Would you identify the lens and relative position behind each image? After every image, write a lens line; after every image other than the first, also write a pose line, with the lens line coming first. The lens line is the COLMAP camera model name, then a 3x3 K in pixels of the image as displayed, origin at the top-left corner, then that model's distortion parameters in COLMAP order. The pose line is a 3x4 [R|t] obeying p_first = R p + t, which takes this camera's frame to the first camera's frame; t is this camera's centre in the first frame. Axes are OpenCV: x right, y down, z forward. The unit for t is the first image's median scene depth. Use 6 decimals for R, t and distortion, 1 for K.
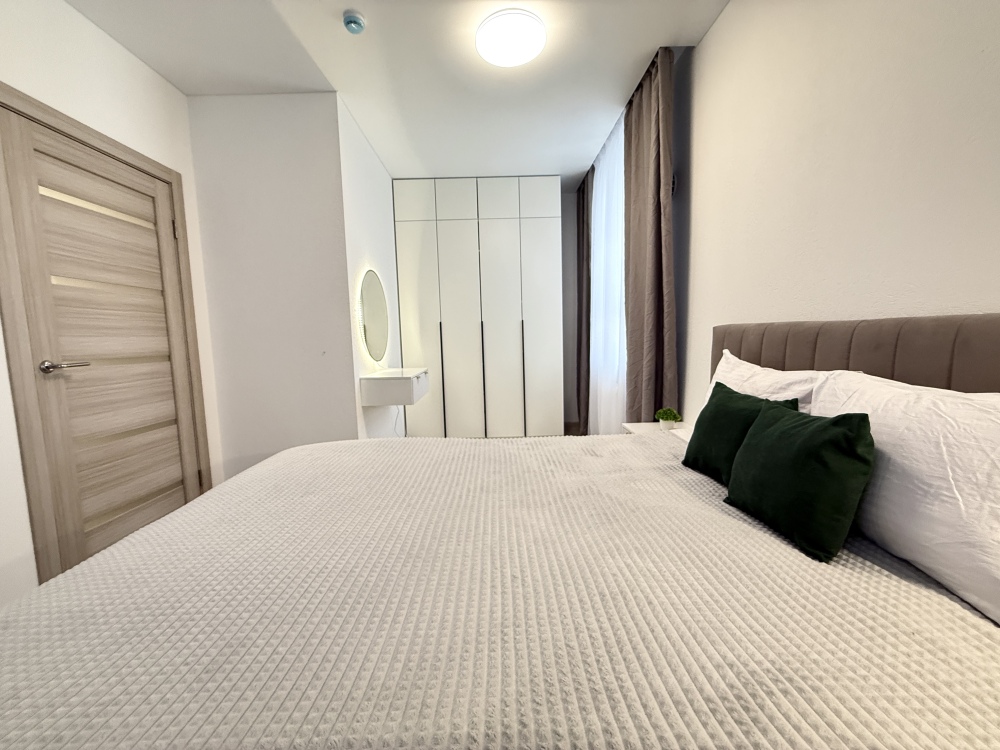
lens RADIAL K [[401.7, 0, 500.0], [0, 401.7, 375.0], [0, 0, 1]] dist [0.002366, -0.000368]
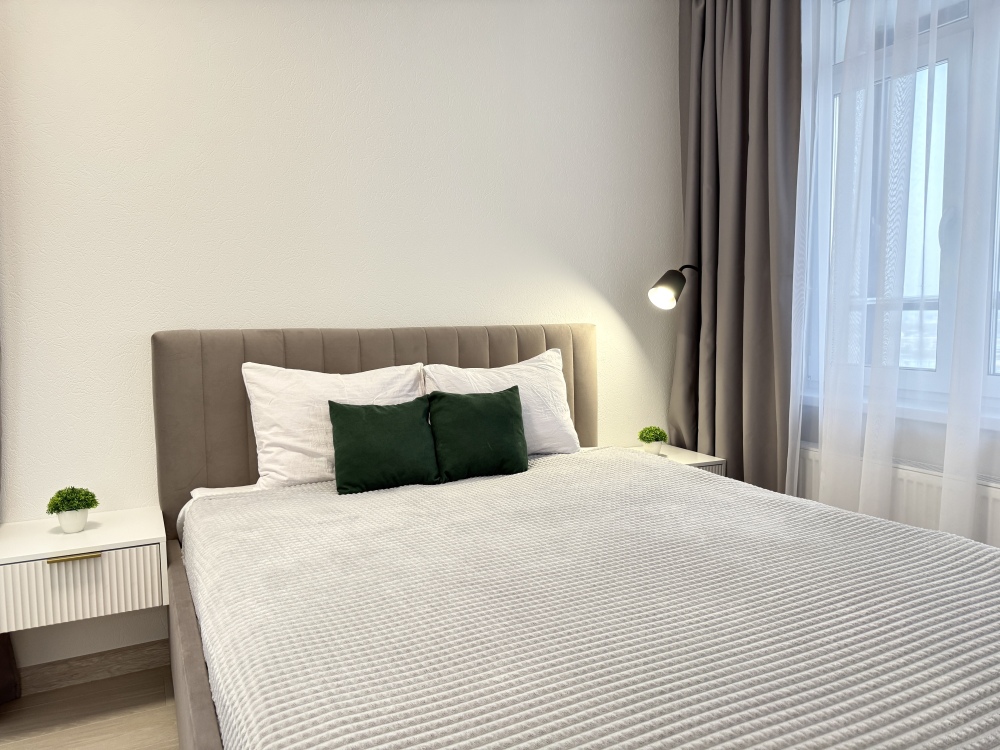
lens RADIAL K [[706.8, 0, 500.0], [0, 706.8, 375.0], [0, 0, 1]] dist [0.078434, -0.113931]
pose [[-0.437816, -0.069110, 0.896404, -1.032466], [0.105634, 0.986181, 0.127625, -0.192106], [-0.892837, 0.150567, -0.424466, 1.327527]]
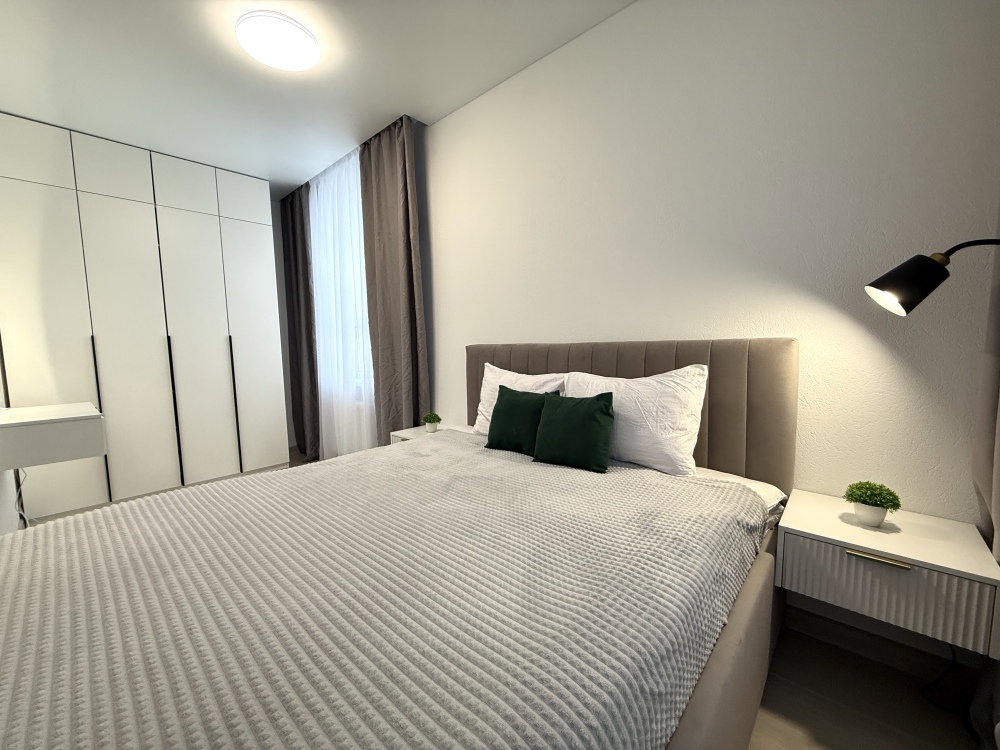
lens RADIAL K [[401.7, 0, 500.0], [0, 401.7, 375.0], [0, 0, 1]] dist [0.002366, -0.000368]
pose [[0.677619, -0.049734, 0.733729, -0.481186], [0.080472, 0.996734, -0.006757, -0.008967], [-0.730997, 0.063623, 0.679408, 0.033587]]
